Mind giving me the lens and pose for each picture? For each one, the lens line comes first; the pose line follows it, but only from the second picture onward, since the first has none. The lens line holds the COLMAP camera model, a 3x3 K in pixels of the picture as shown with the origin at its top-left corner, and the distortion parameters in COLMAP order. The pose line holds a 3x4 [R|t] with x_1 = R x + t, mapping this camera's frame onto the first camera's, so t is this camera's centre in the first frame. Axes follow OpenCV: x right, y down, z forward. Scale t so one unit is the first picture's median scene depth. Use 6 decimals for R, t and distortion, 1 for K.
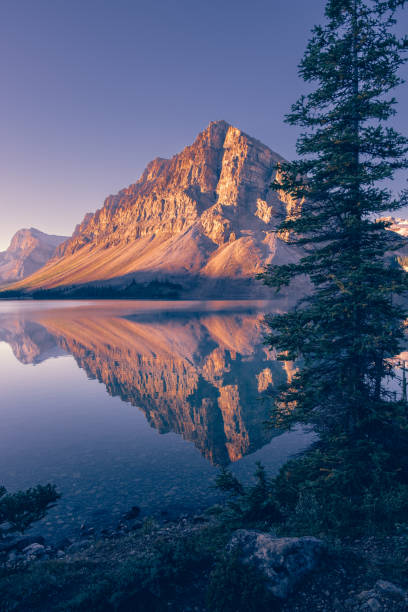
lens RADIAL K [[406.4, 0, 204.0], [0, 406.4, 306.0], [0, 0, 1]] dist [0.000720, -0.000148]
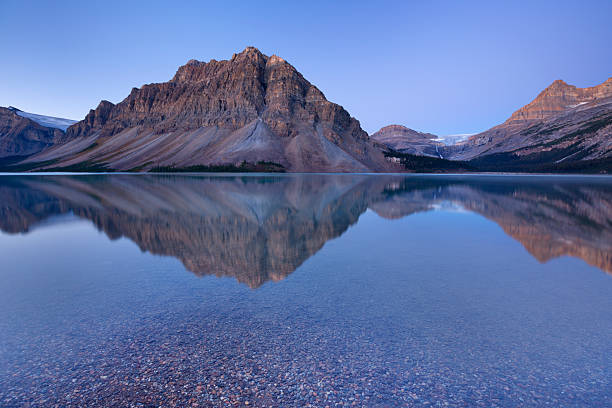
lens RADIAL K [[284.0, 0, 309.2], [0, 284.0, 203.4], [0, 0, 1]] dist [-0.069744, 0.026088]
pose [[0.890441, -0.036649, 0.453621, -0.290116], [-0.000338, 0.996699, 0.081190, 0.003628], [-0.455099, -0.072448, 0.887489, 0.027524]]
